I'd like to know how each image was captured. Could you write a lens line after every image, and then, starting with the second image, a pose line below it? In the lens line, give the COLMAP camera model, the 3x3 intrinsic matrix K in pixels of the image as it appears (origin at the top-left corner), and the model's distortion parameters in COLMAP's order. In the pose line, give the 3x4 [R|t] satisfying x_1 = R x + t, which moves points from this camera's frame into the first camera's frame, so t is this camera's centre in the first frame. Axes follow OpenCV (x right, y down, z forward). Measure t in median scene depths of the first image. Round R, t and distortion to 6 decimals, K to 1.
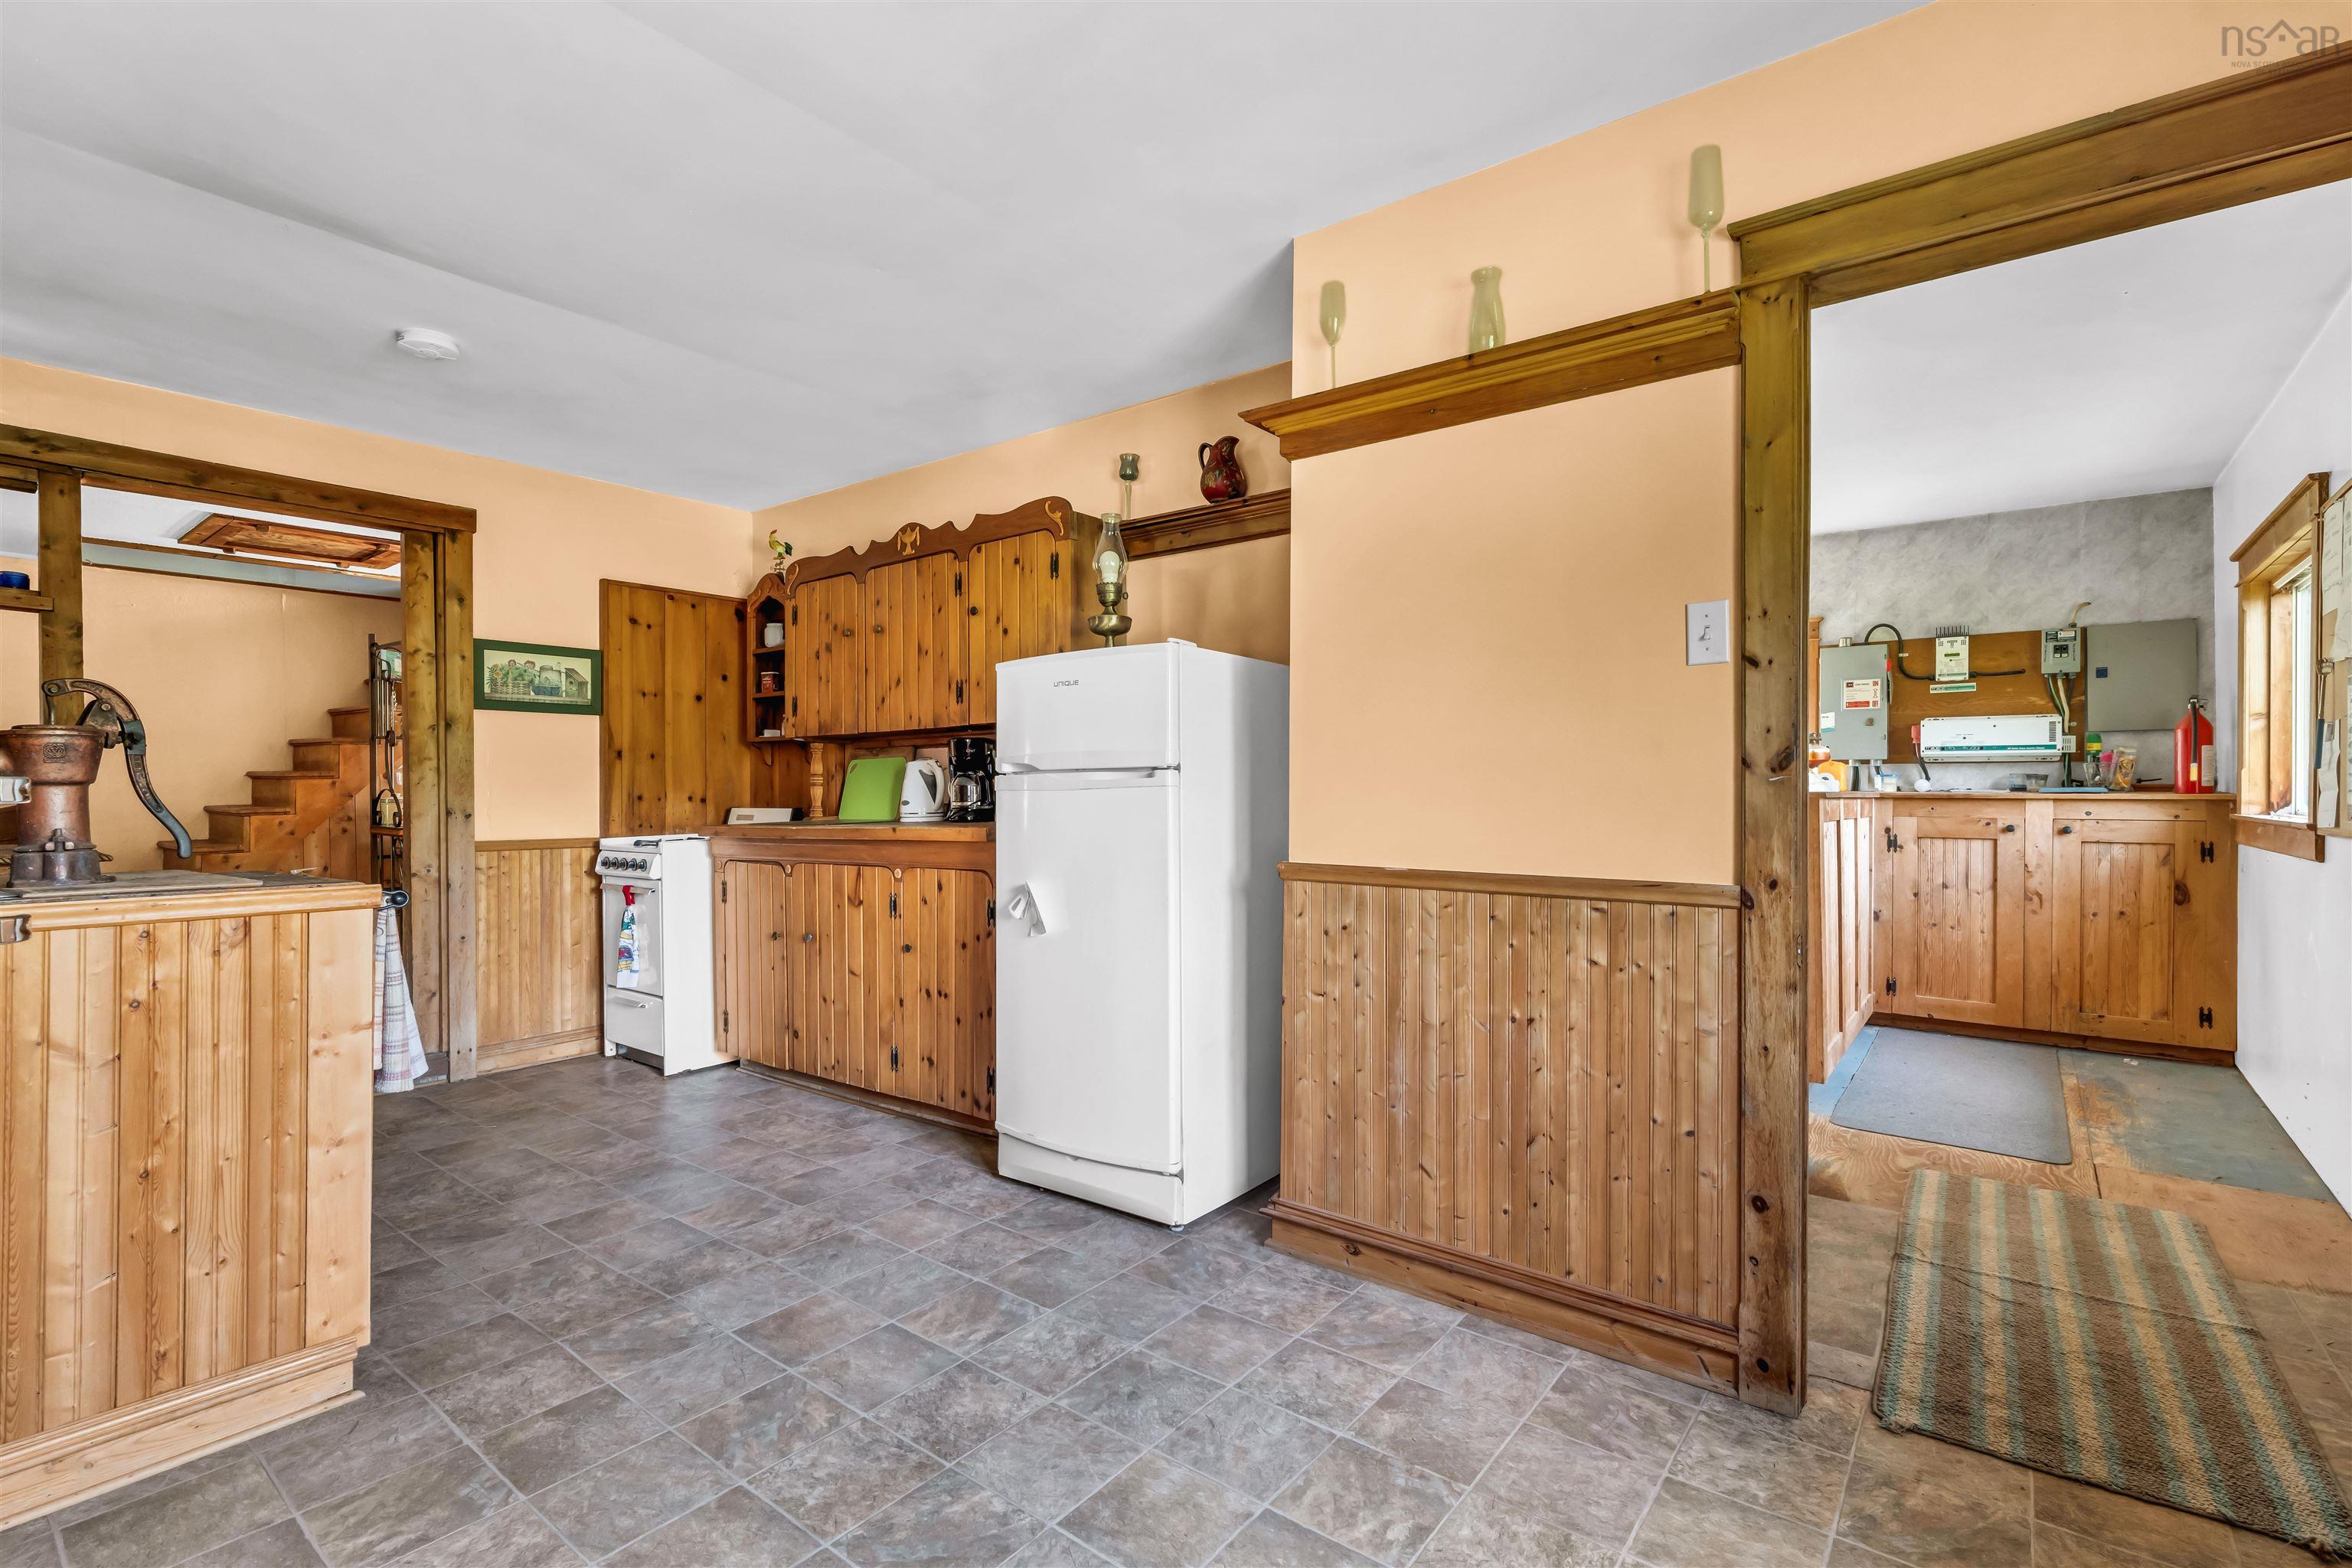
lens RADIAL K [[1082.7, 0, 1179.6], [0, 1082.7, 790.5], [0, 0, 1]] dist [0.000832, 0.001308]
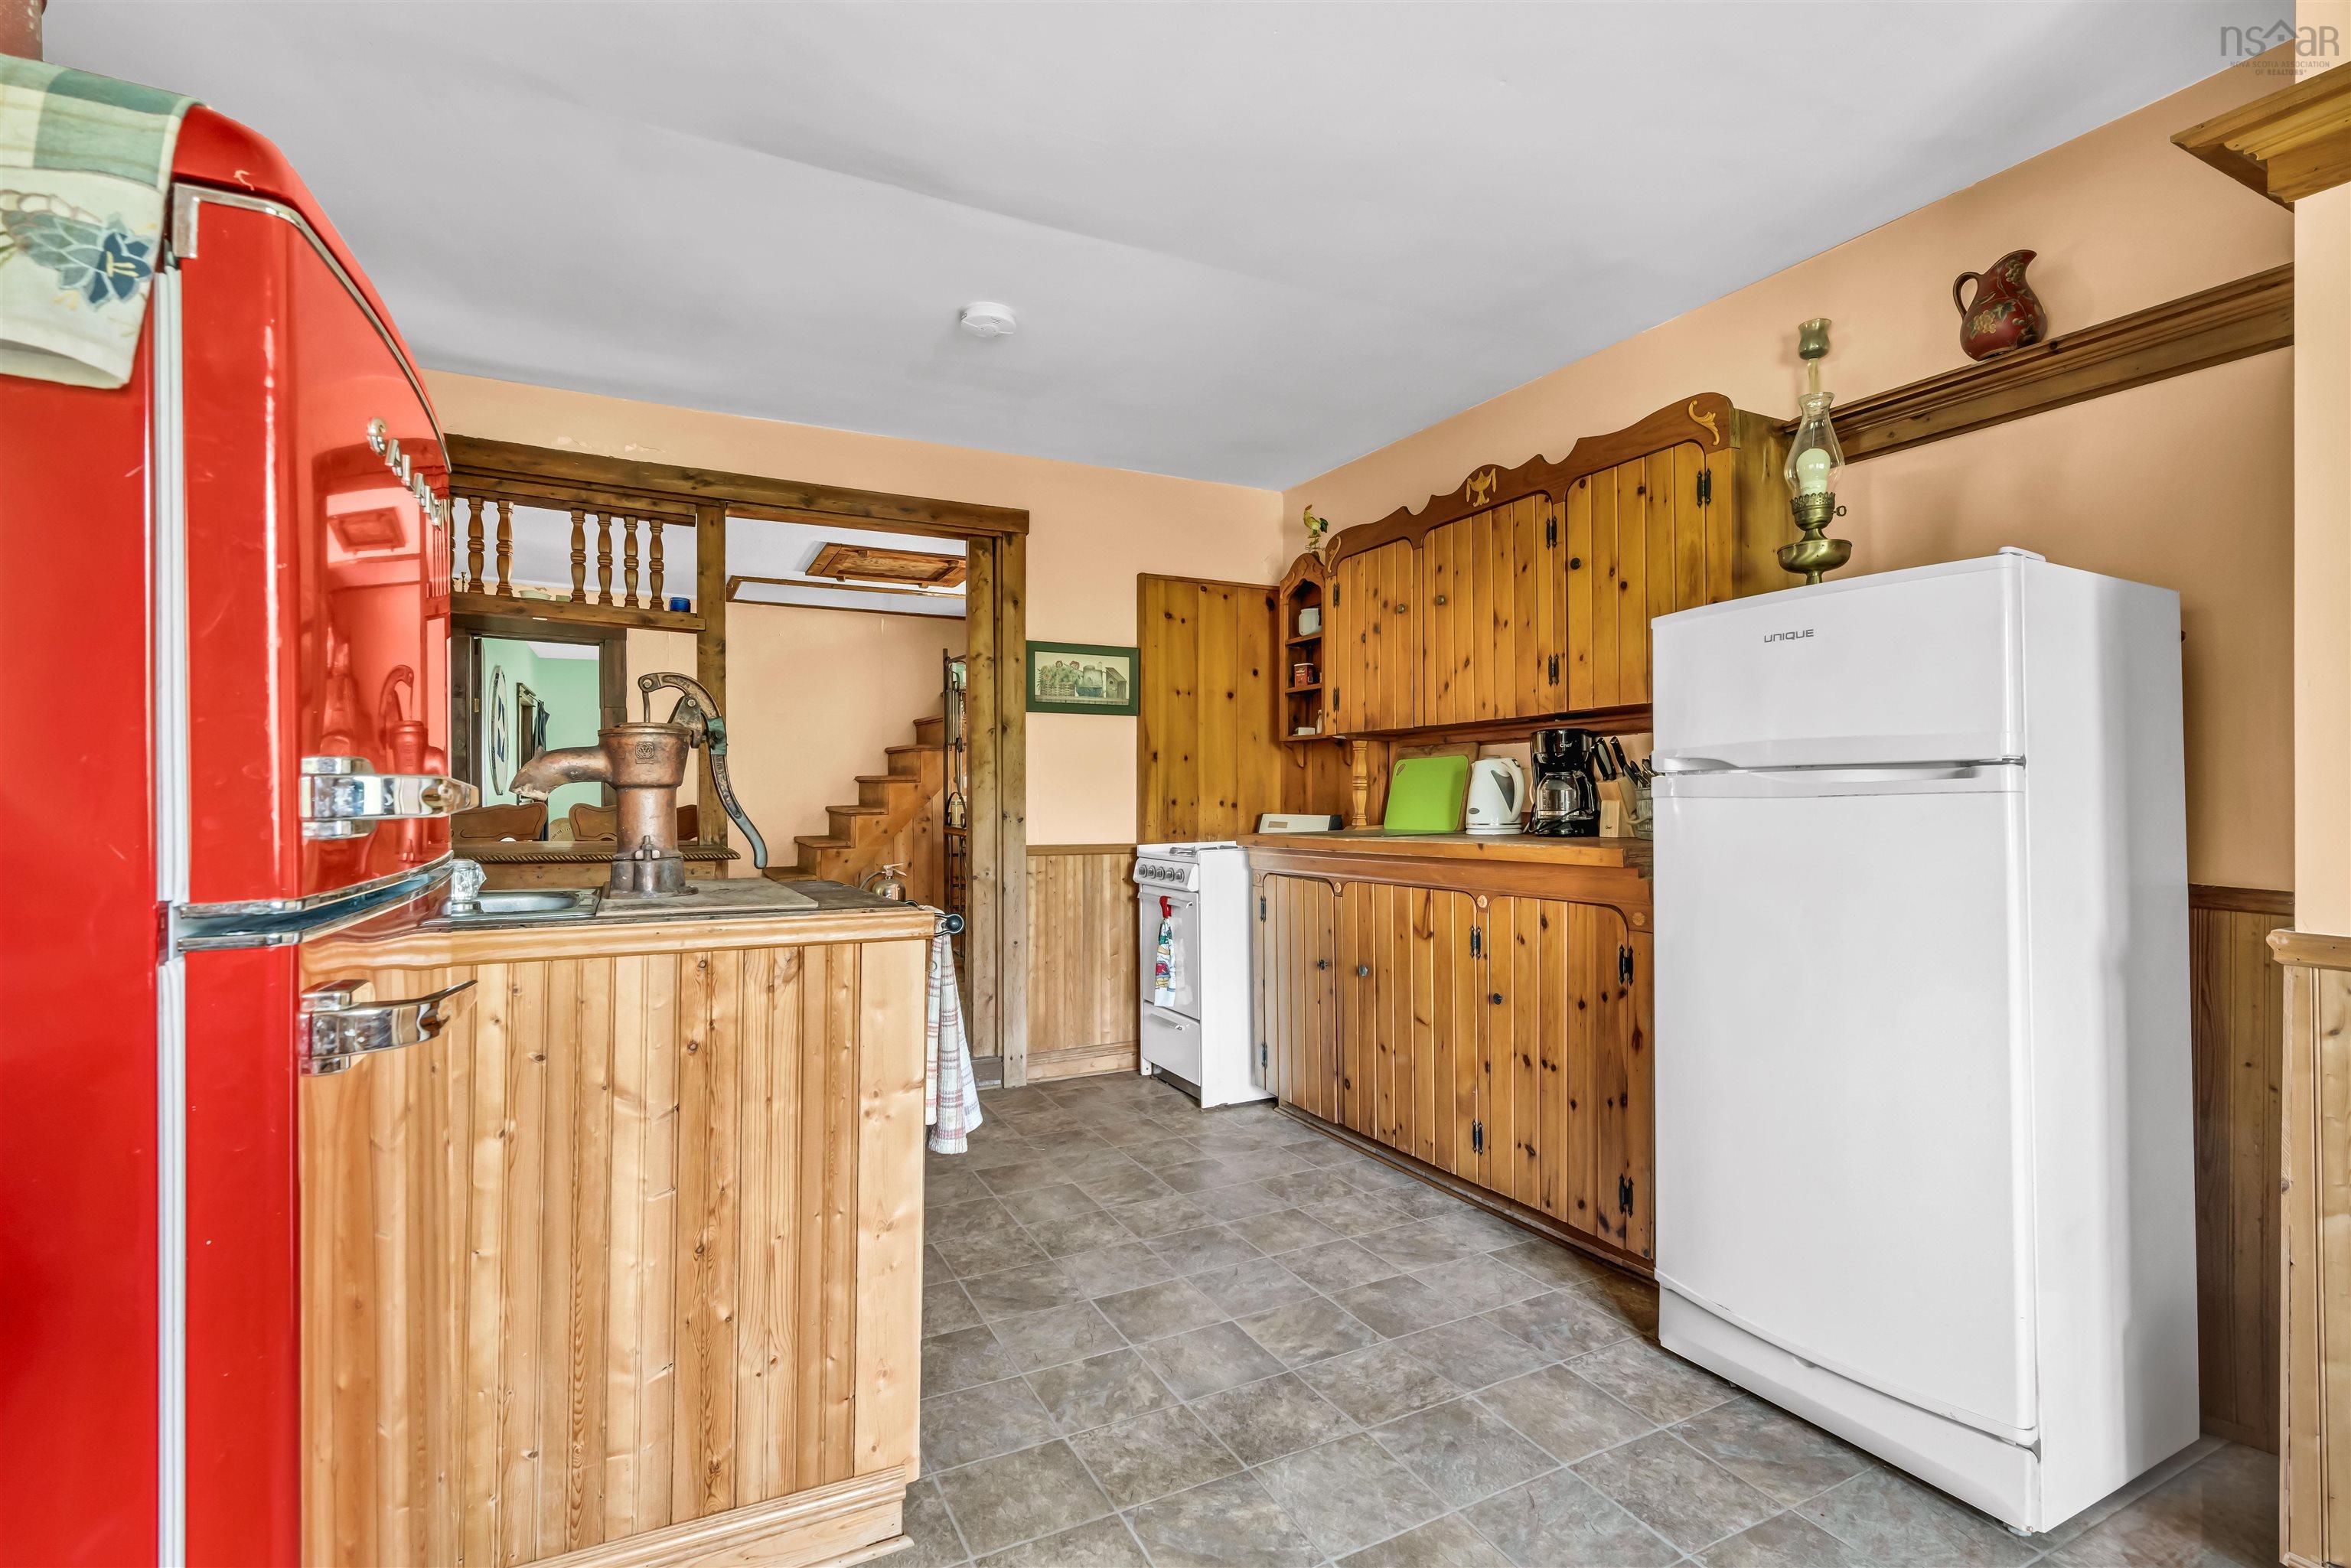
lens RADIAL K [[1082.2, 0, 1176.0], [0, 1082.2, 787.4], [0, 0, 1]] dist [0.000832, 0.001308]
pose [[0.906277, 0.000863, -0.422682, -0.136119], [-0.003625, 0.999977, -0.005731, -0.001132], [0.422668, 0.006727, 0.906260, 0.202569]]
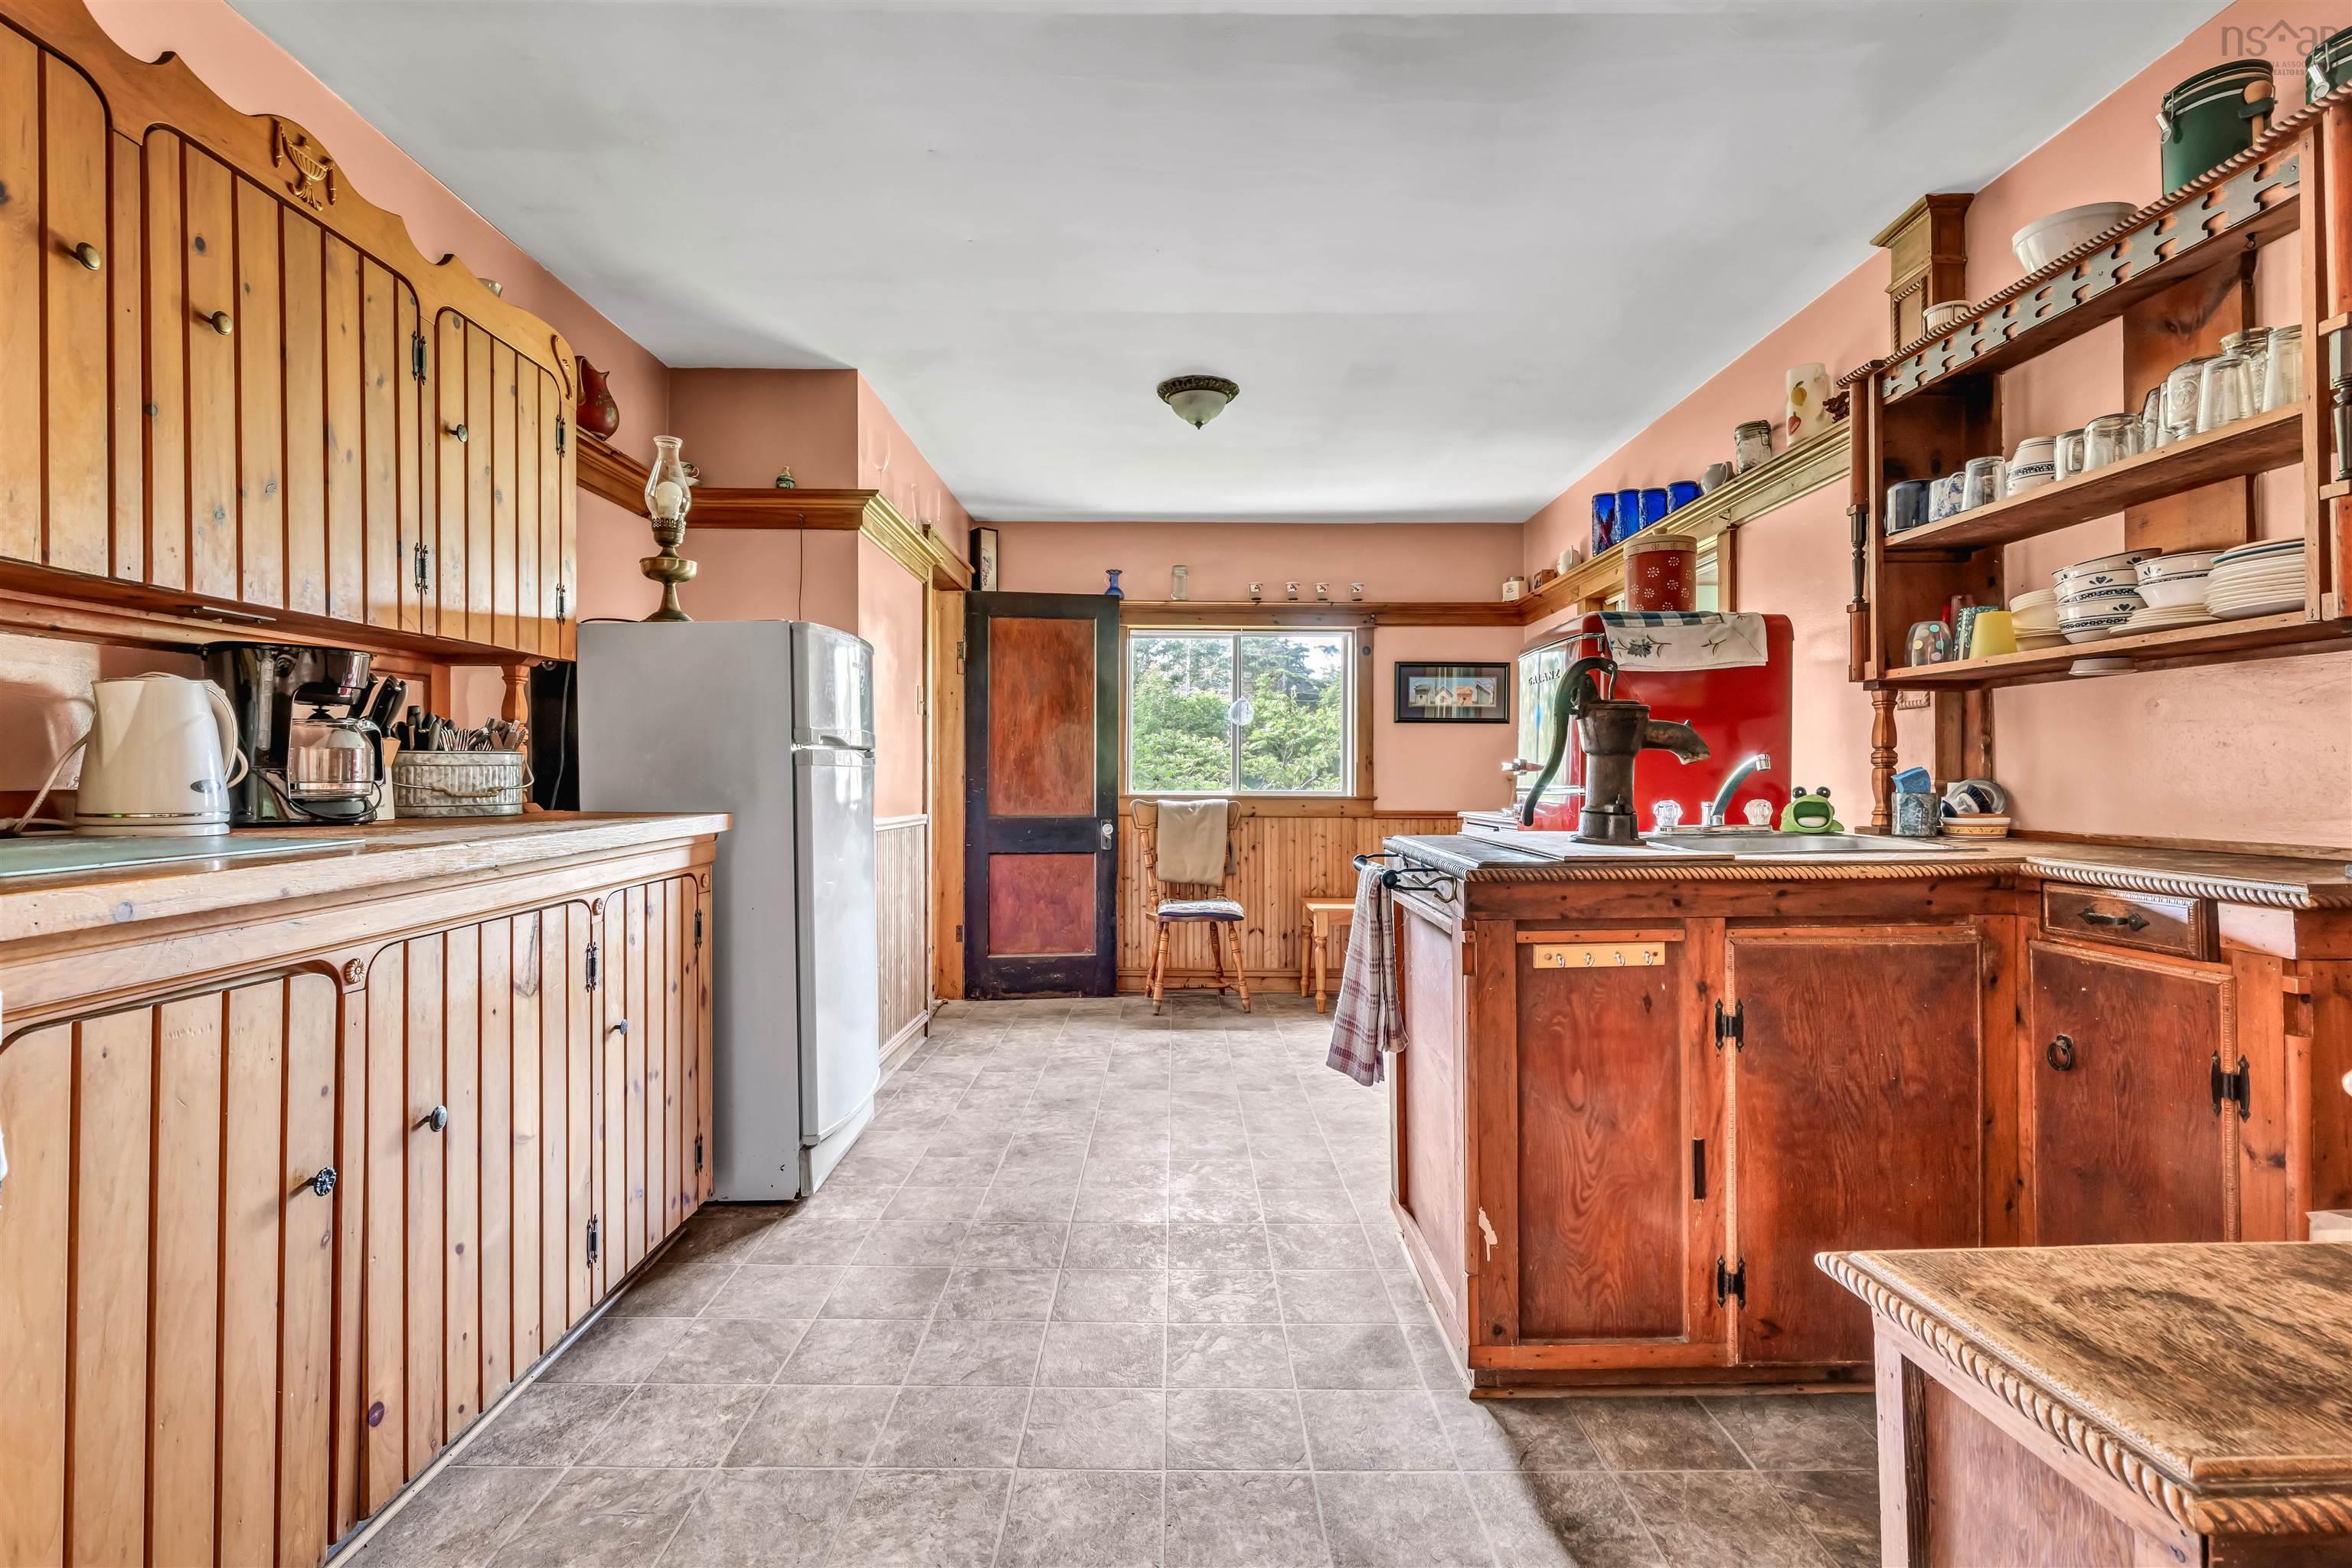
lens RADIAL K [[1082.7, 0, 1176.2], [0, 1082.7, 780.1], [0, 0, 1]] dist [0.000832, 0.001308]
pose [[-0.620894, 0.005417, 0.783876, -0.927002], [0.004443, 0.999984, -0.003391, 0.014290], [-0.783882, 0.001378, -0.620908, 1.158786]]
